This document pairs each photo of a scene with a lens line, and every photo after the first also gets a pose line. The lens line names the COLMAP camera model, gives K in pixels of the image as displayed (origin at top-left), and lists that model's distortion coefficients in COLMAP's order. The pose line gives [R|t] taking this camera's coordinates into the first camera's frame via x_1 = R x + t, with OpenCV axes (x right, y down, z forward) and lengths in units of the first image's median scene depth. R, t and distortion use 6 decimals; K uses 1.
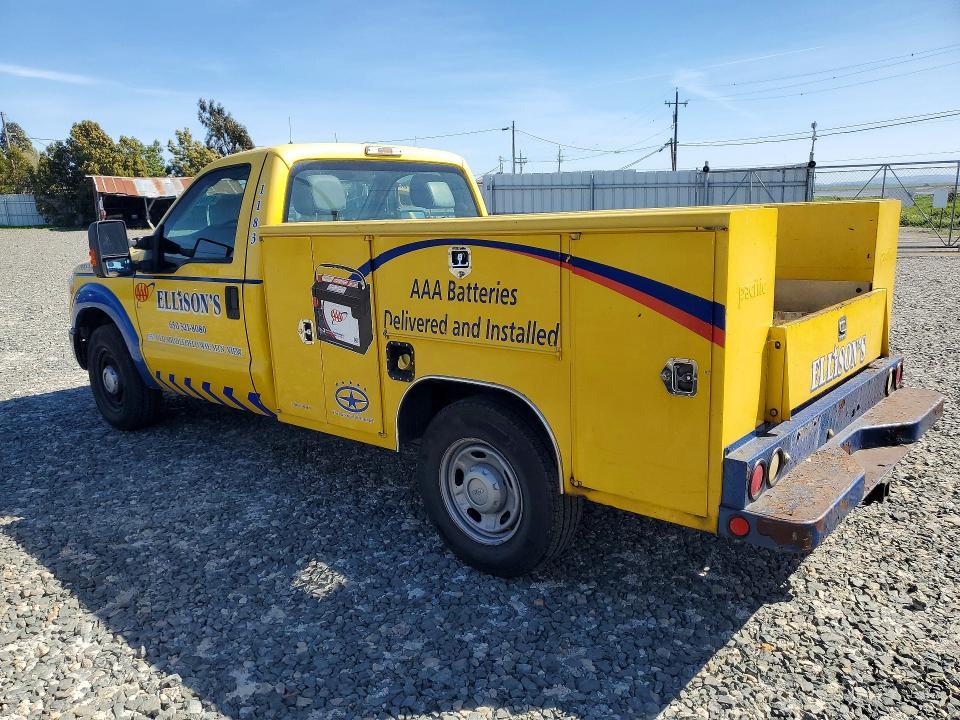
lens RADIAL K [[758.9, 0, 480.3], [0, 758.9, 363.6], [0, 0, 1]] dist [0.003813, 0.000456]
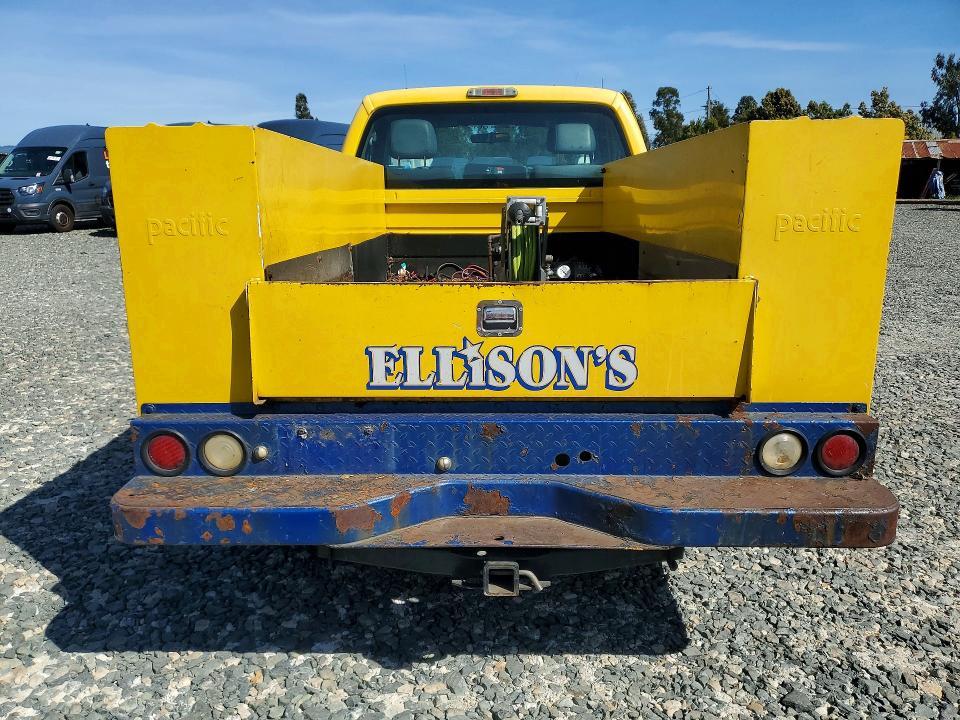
lens RADIAL K [[758.9, 0, 480.0], [0, 758.9, 358.1], [0, 0, 1]] dist [0.003813, 0.000456]
pose [[0.638440, 0.187625, -0.746453, 0.578231], [-0.162579, 0.980824, 0.107483, -0.046764], [0.752305, 0.052736, 0.656701, 0.341241]]
